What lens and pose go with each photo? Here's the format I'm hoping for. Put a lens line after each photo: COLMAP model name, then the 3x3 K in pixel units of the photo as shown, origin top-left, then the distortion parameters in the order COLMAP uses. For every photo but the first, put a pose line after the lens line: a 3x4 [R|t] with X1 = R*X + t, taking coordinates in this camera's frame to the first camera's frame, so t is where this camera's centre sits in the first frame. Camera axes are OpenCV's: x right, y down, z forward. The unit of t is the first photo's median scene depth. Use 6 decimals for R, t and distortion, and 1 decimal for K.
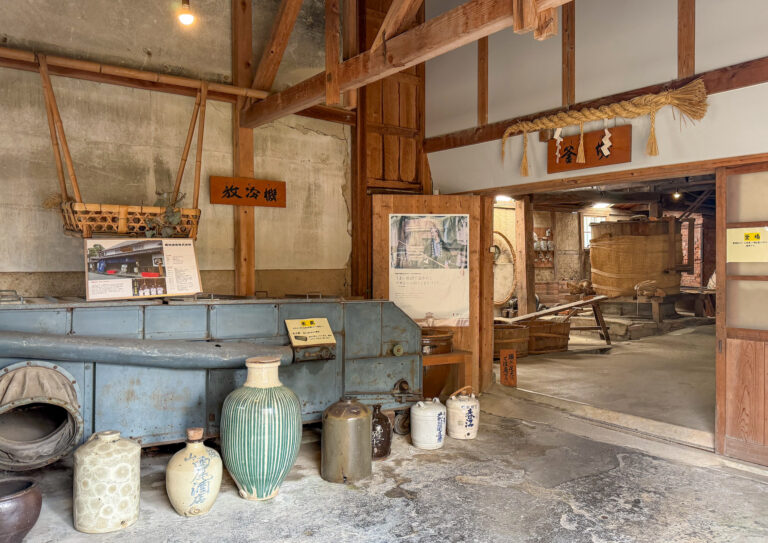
lens RADIAL K [[612.6, 0, 384.0], [0, 612.6, 271.5], [0, 0, 1]] dist [0.008580, -0.093371]
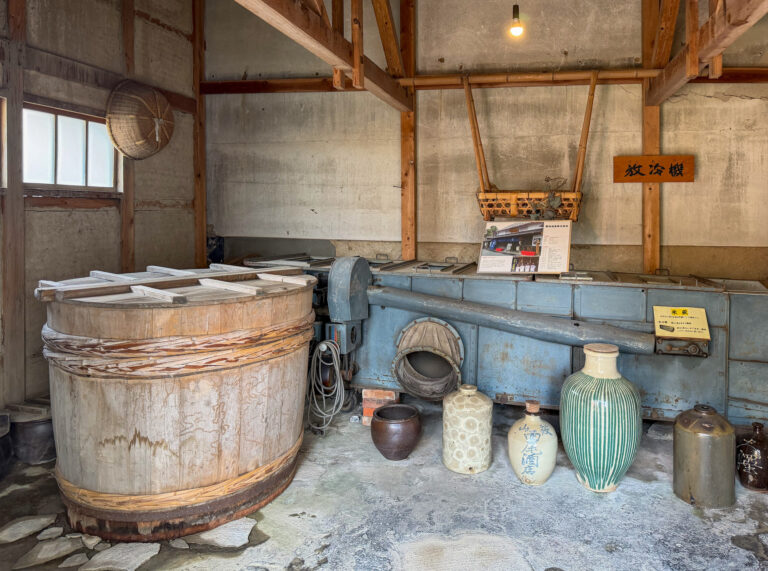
lens RADIAL K [[528.6, 0, 384.3], [0, 528.6, 212.6], [0, 0, 1]] dist [0.029688, -0.028484]
pose [[0.685381, -0.013775, -0.728054, 0.162019], [-0.011524, 0.999491, -0.029759, -0.038678], [0.728093, 0.028787, 0.684873, 0.117917]]
